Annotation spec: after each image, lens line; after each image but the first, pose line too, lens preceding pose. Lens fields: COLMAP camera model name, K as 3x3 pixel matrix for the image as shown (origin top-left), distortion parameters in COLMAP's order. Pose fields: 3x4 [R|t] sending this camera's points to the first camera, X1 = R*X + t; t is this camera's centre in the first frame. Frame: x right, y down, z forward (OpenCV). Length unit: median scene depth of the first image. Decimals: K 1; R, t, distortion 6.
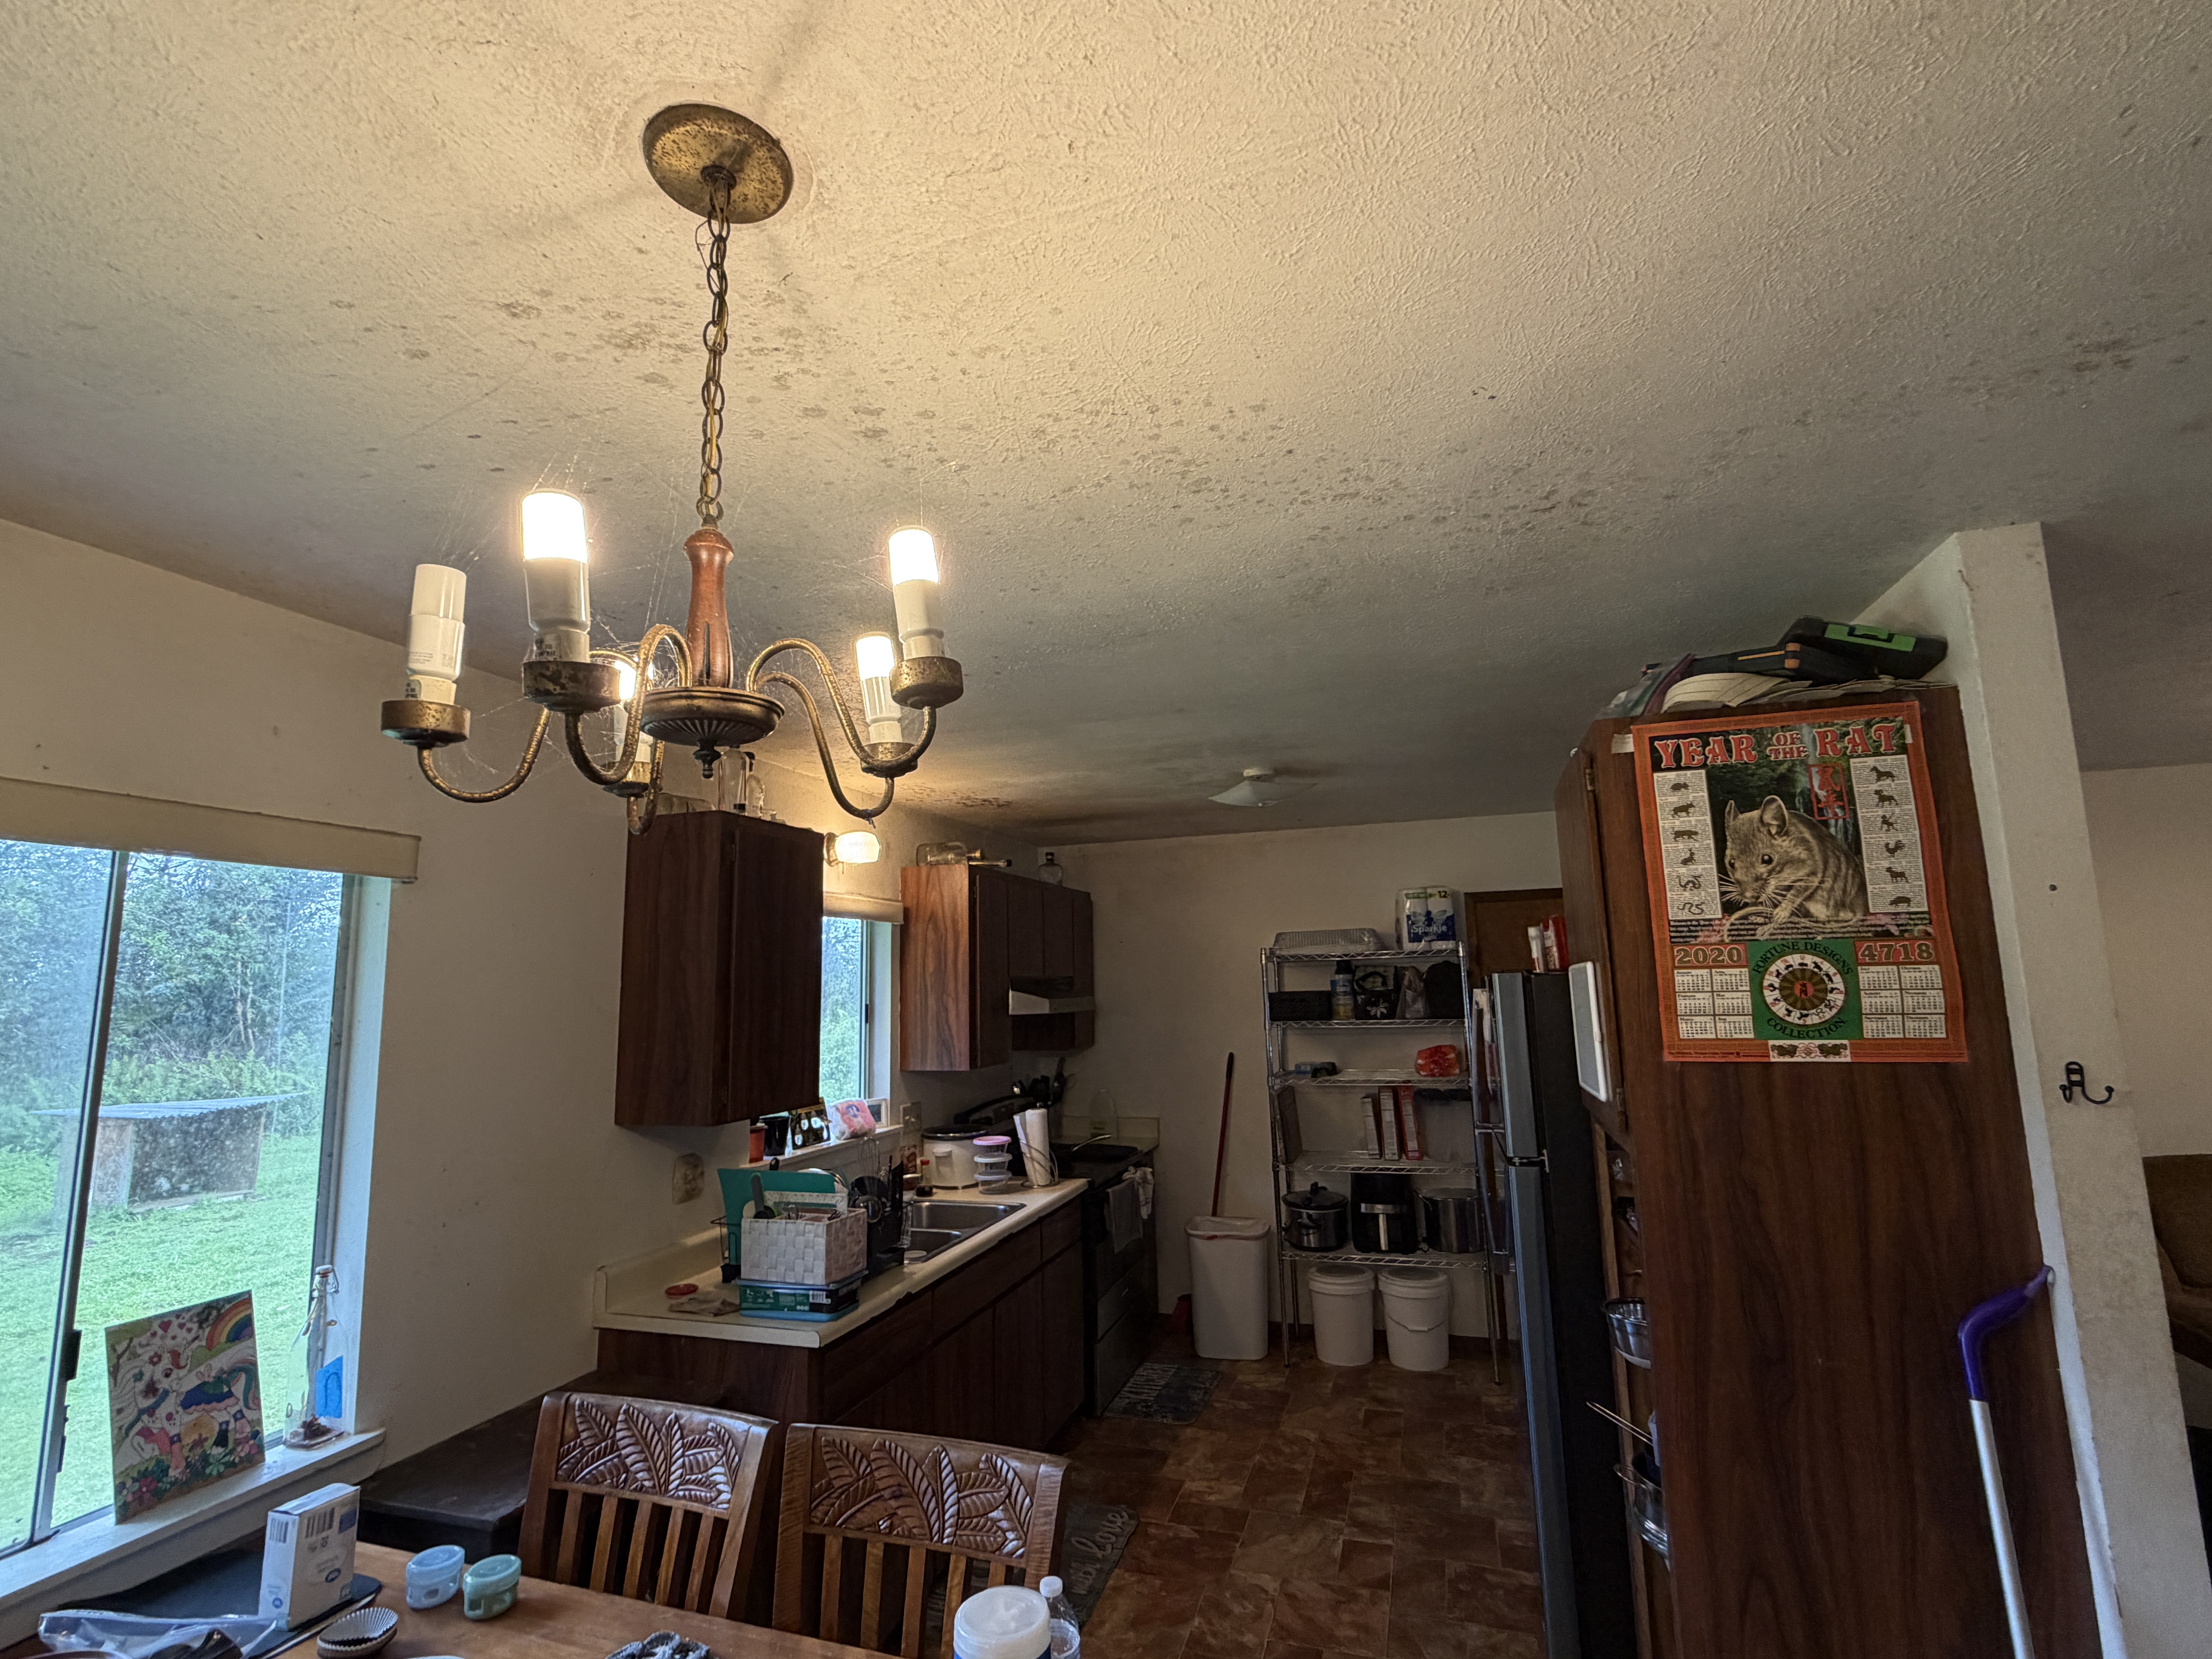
lens RADIAL K [[1014.5, 0, 1102.9], [0, 1014.5, 822.9], [0, 0, 1]] dist [-0.015866, -0.000443]
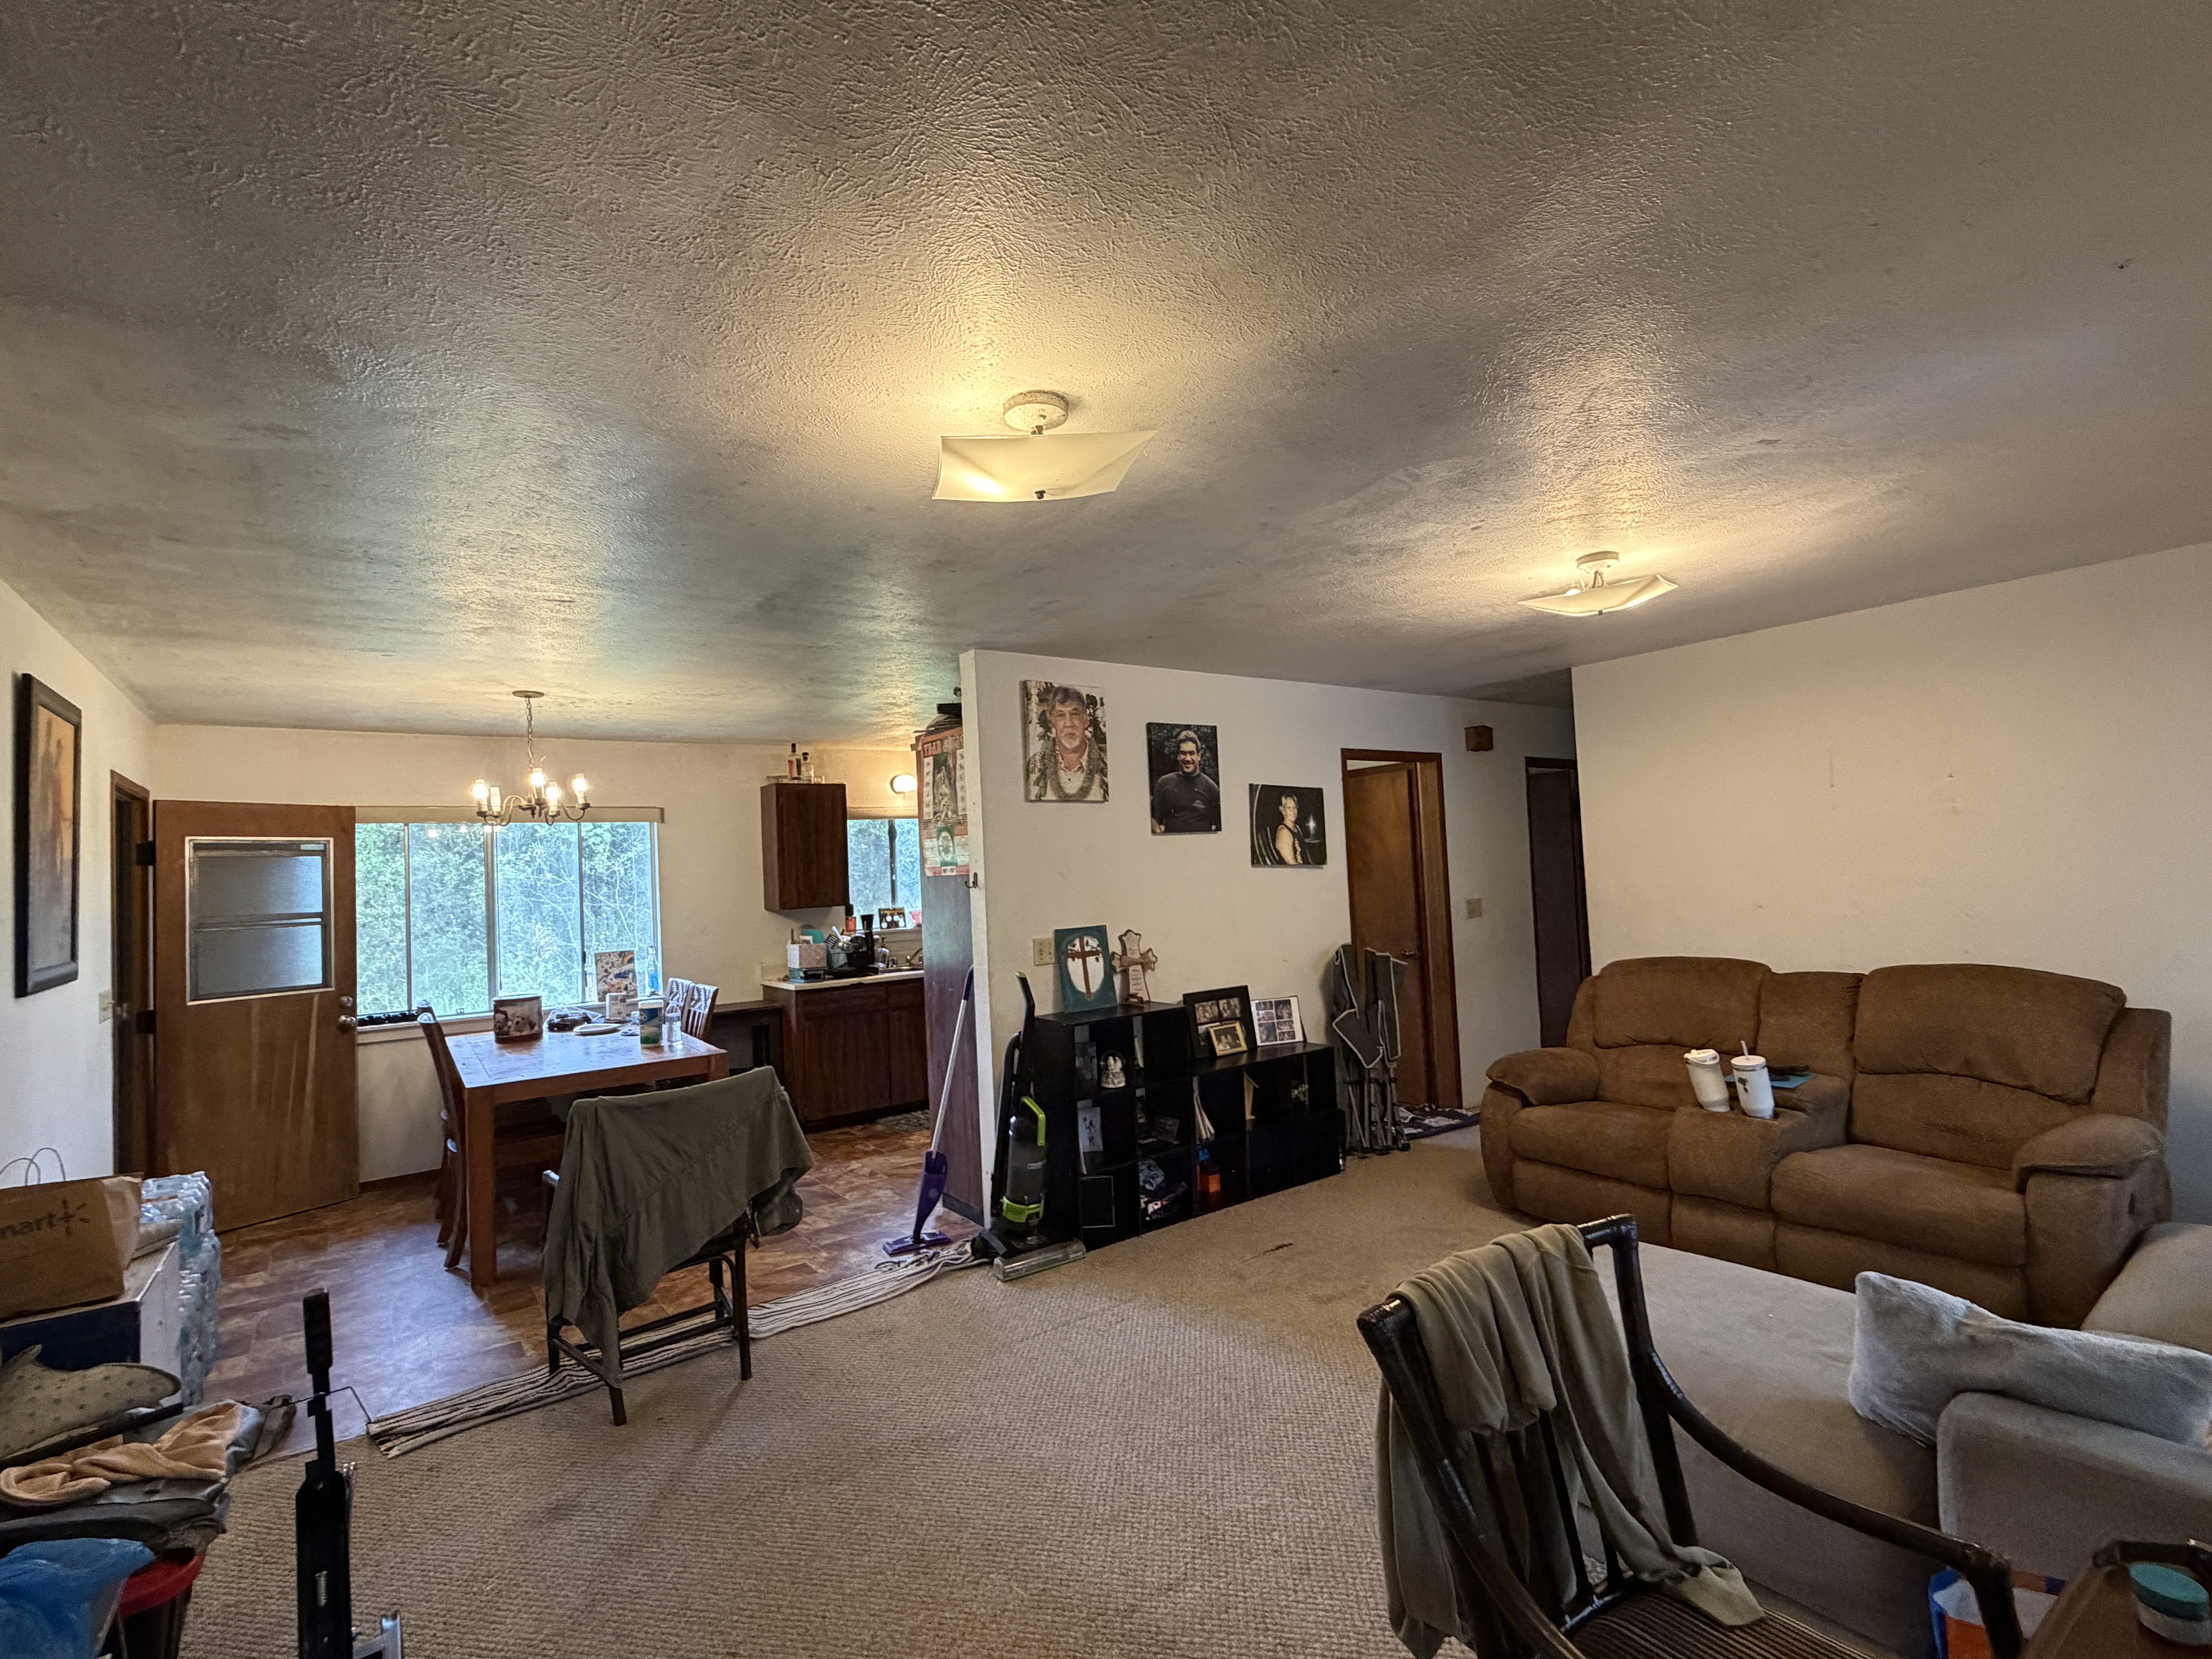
lens RADIAL K [[1014.5, 0, 1114.0], [0, 1014.5, 831.0], [0, 0, 1]] dist [-0.015866, -0.000443]
pose [[0.817959, -0.031573, -0.574410, 2.382617], [0.104582, 0.990016, 0.094507, -0.061577], [0.565691, -0.137376, 0.813094, -0.755546]]
